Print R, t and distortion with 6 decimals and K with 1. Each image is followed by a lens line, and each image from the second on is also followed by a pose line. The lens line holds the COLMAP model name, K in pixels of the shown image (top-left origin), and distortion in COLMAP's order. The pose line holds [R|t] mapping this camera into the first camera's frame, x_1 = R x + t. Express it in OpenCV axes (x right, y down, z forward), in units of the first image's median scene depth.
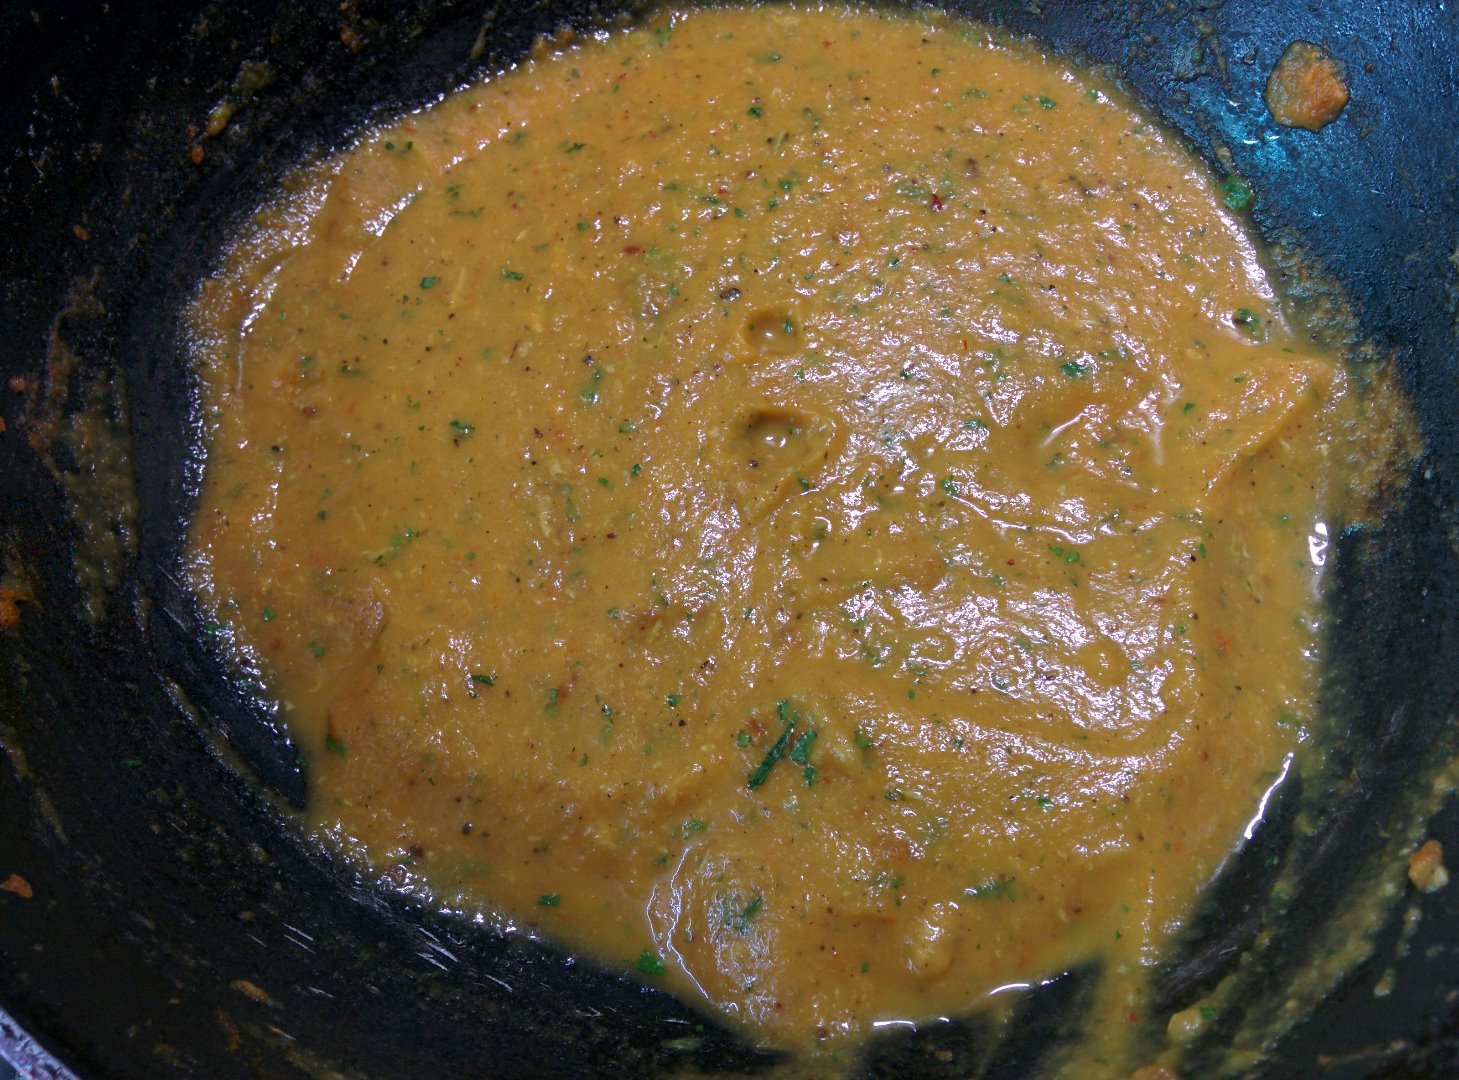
lens RADIAL K [[1392.0, 0, 732.9], [0, 1392.0, 543.1], [0, 0, 1]] dist [-0.008860, 0.000000]
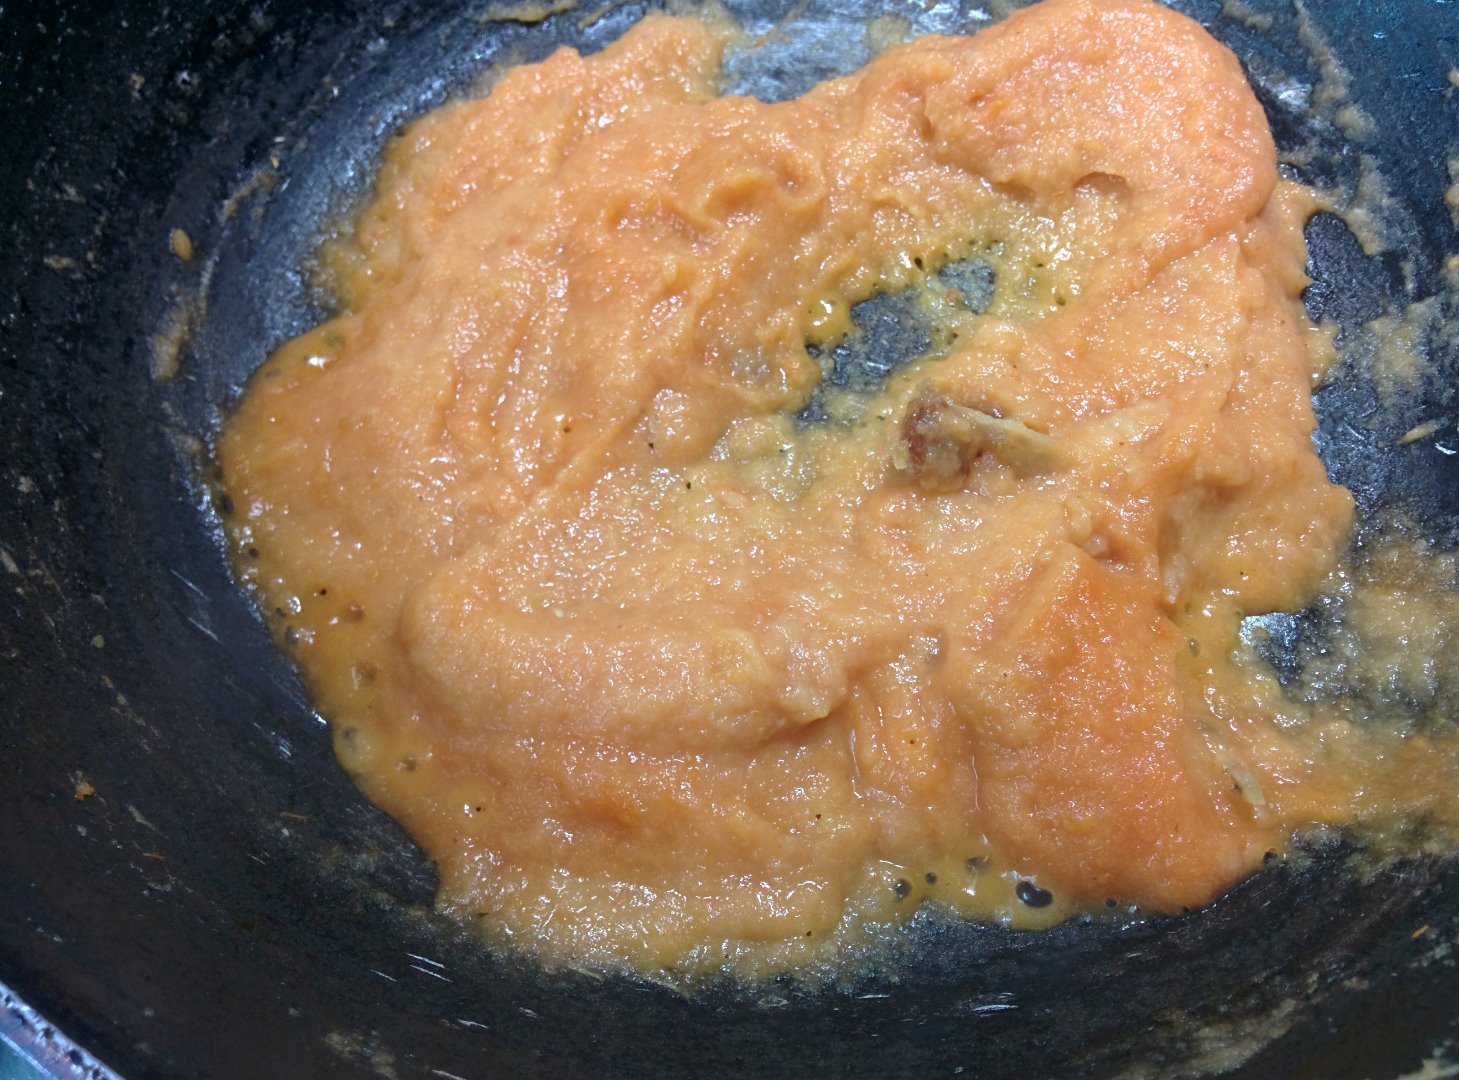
lens RADIAL K [[1392.0, 0, 714.1], [0, 1392.0, 539.7], [0, 0, 1]] dist [-0.008860, 0.000000]
pose [[0.988143, -0.135761, 0.071715, -0.144191], [0.137462, 0.990319, -0.019324, 0.059707], [-0.068397, 0.028953, 0.997238, 0.124744]]
